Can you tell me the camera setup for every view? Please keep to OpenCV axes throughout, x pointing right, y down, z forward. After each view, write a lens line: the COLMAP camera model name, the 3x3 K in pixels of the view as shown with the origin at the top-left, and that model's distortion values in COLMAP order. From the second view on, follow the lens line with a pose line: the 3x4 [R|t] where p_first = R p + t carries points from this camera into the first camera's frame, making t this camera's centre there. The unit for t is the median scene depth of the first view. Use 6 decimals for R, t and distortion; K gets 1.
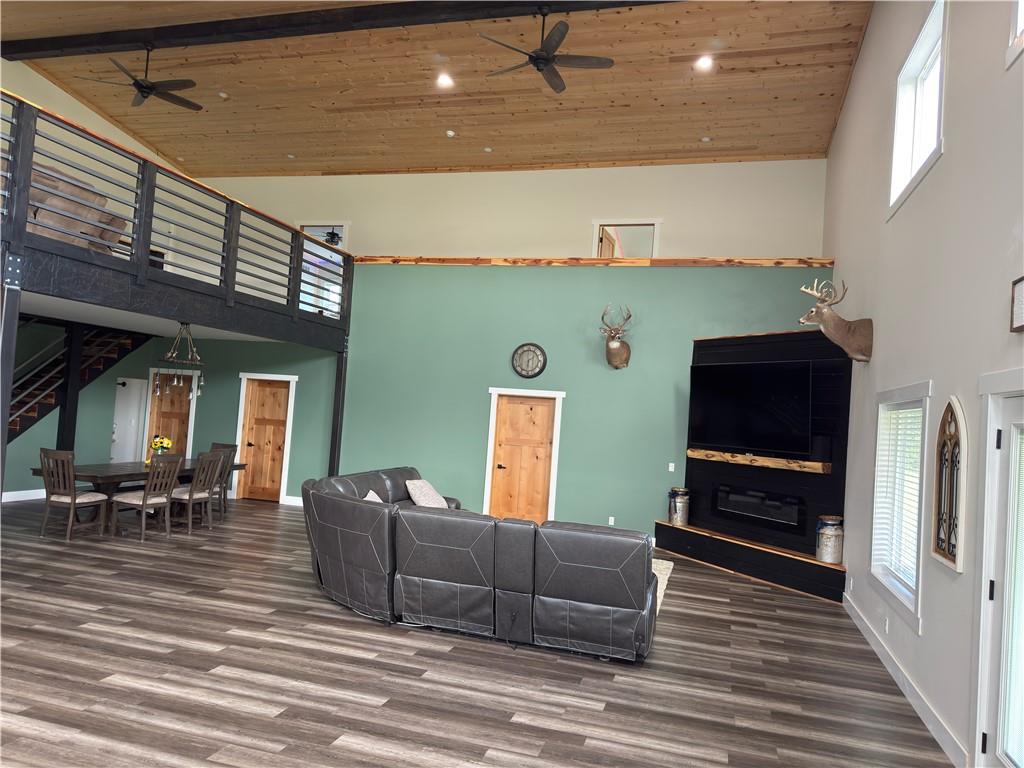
lens RADIAL K [[720.9, 0, 511.9], [0, 720.9, 382.6], [0, 0, 1]] dist [0.041756, -0.043319]
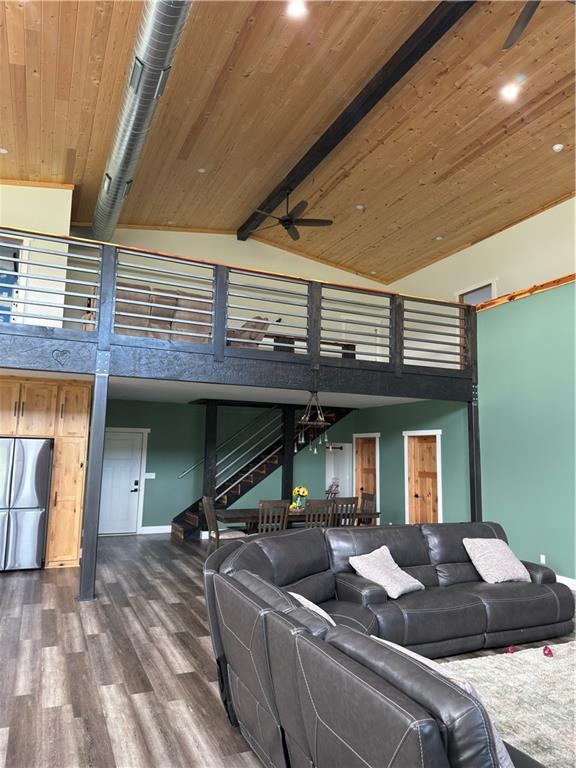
lens RADIAL K [[540.7, 0, 286.1], [0, 540.7, 383.6], [0, 0, 1]] dist [0.041756, -0.043319]
pose [[0.639109, -0.153657, -0.753611, 0.181364], [0.057152, 0.986619, -0.152698, 0.035493], [0.766990, 0.054521, 0.639339, 0.345889]]
